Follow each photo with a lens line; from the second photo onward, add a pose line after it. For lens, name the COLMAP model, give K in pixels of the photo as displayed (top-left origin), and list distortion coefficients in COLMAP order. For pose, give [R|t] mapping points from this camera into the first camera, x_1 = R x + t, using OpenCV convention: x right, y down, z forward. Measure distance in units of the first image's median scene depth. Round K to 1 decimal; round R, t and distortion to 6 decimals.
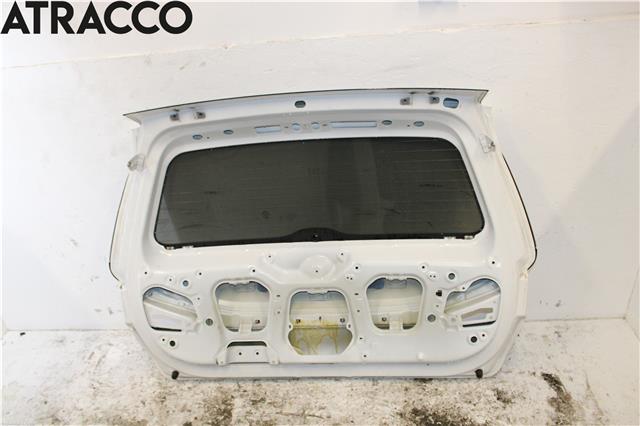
lens RADIAL K [[528.7, 0, 320.3], [0, 528.7, 212.4], [0, 0, 1]] dist [-0.126716, 0.064088]
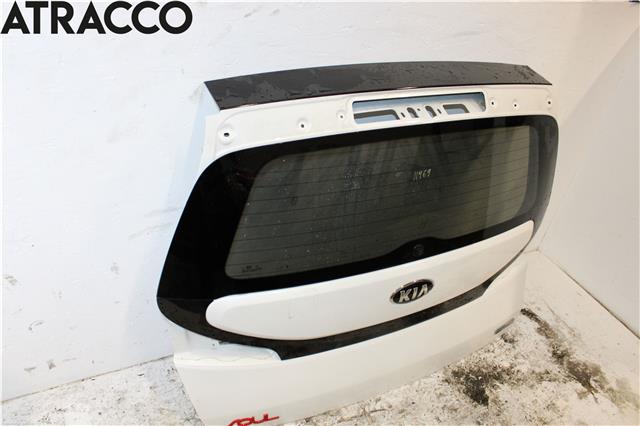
lens RADIAL K [[528.7, 0, 319.0], [0, 528.7, 213.3], [0, 0, 1]] dist [-0.126716, 0.064088]
pose [[0.832133, -0.134216, 0.538089, -0.550342], [0.079658, 0.989138, 0.123534, -0.080078], [-0.548825, -0.059934, 0.833786, 0.304104]]
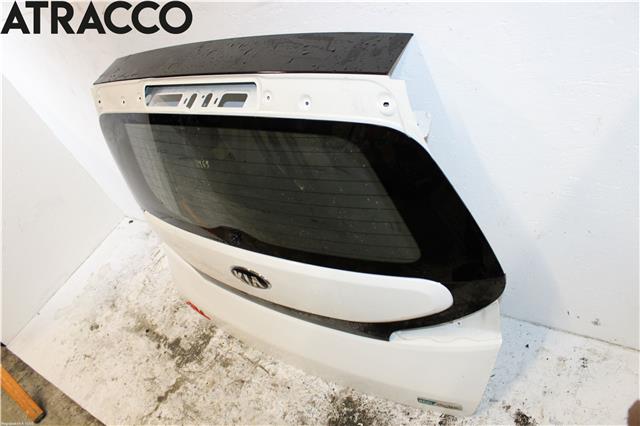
lens RADIAL K [[528.7, 0, 322.5], [0, 528.7, 212.7], [0, 0, 1]] dist [-0.126716, 0.064088]
pose [[0.837364, 0.154999, -0.524211, 0.556671], [0.013469, 0.952817, 0.303246, -0.188979], [0.546480, -0.260988, 0.795767, 0.349937]]
